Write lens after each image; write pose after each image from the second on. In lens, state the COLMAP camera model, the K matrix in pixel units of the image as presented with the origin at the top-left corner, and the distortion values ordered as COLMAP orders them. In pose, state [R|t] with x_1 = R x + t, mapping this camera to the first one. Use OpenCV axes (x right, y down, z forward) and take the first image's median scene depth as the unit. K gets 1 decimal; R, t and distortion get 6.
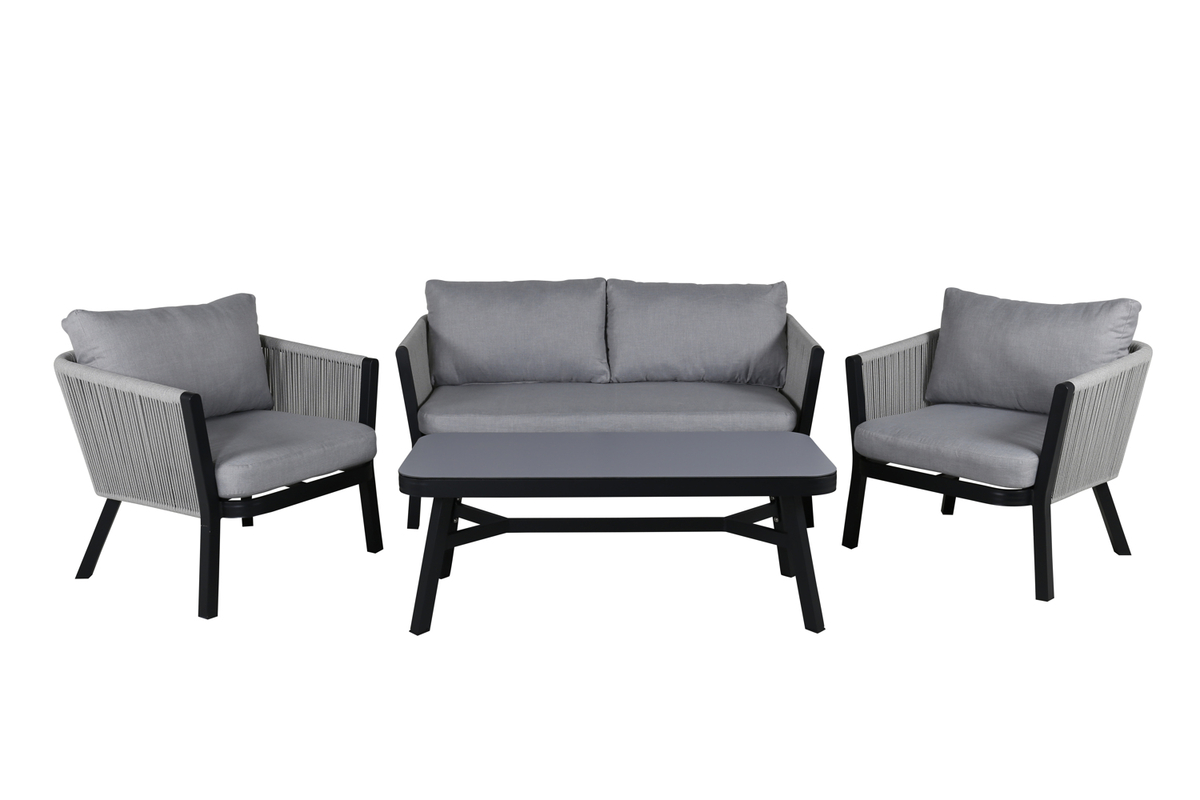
lens RADIAL K [[1168.8, 0, 600.0], [0, 1168.8, 400.0], [0, 0, 1]] dist [0.000719, 0.001449]
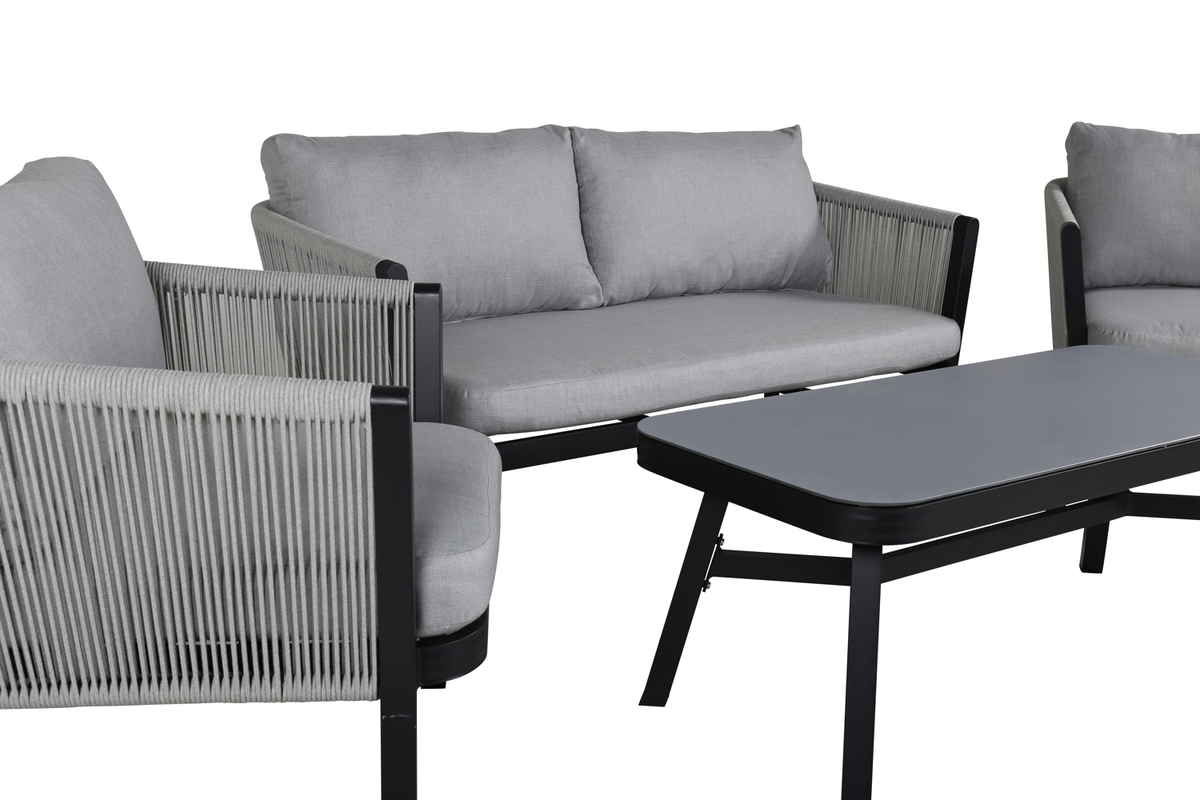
lens RADIAL K [[1483.6, 0, 600.0], [0, 1483.6, 400.0], [0, 0, 1]] dist [0.005807, 0.001797]
pose [[0.820632, -0.121553, 0.558380, -0.459370], [0.098090, 0.992576, 0.071913, -0.024652], [-0.562976, -0.004243, 0.826462, 0.446136]]
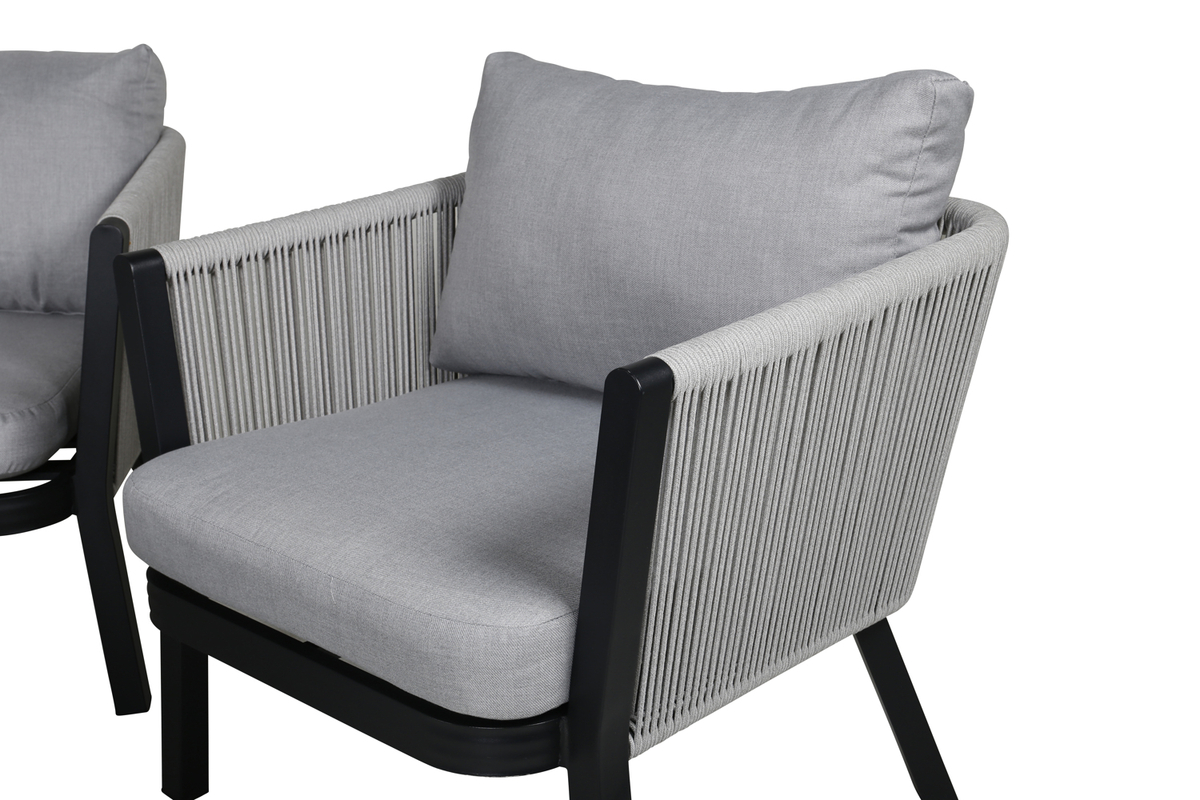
lens RADIAL K [[1574.5, 0, 600.0], [0, 1574.5, 400.0], [0, 0, 1]] dist [0.025536, 0.036312]
pose [[0.996730, -0.018360, 0.078688, 0.300761], [0.011421, 0.996077, 0.087745, -0.032877], [-0.079991, -0.086560, 0.993030, 0.524972]]
